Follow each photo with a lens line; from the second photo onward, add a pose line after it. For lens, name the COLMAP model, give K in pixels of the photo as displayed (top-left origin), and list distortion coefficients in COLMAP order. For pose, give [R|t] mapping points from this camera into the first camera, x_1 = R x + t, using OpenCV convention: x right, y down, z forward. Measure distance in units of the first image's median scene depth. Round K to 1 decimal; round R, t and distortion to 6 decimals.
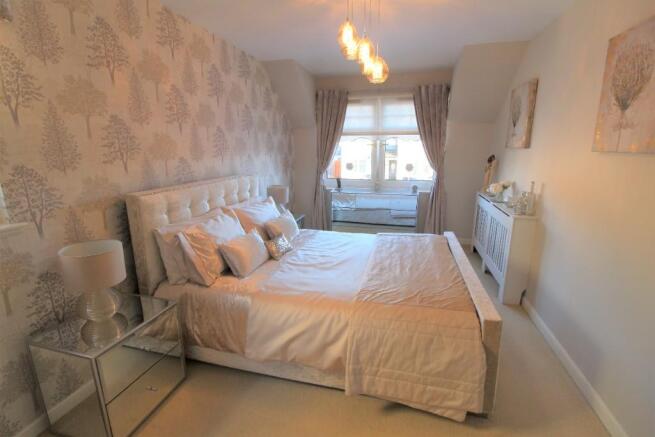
lens RADIAL K [[313.3, 0, 331.3], [0, 313.3, 215.4], [0, 0, 1]] dist [0.000887, -0.012816]
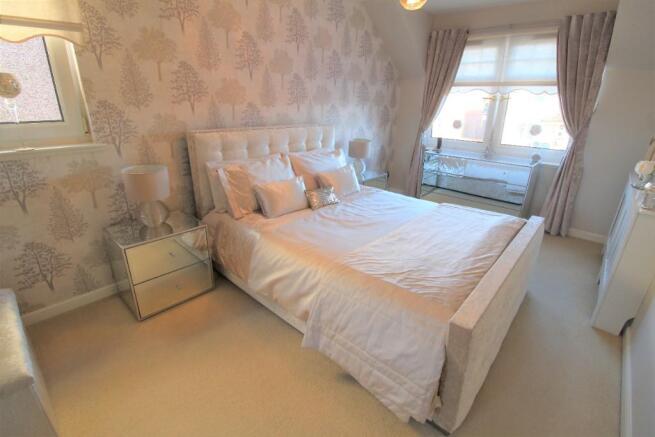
lens RADIAL K [[313.3, 0, 320.4], [0, 313.3, 216.3], [0, 0, 1]] dist [0.000887, -0.012816]
pose [[0.878655, 0.187335, -0.439171, 0.338518], [-0.128026, 0.978569, 0.161280, -0.004348], [0.459972, -0.085484, 0.883809, 0.124817]]
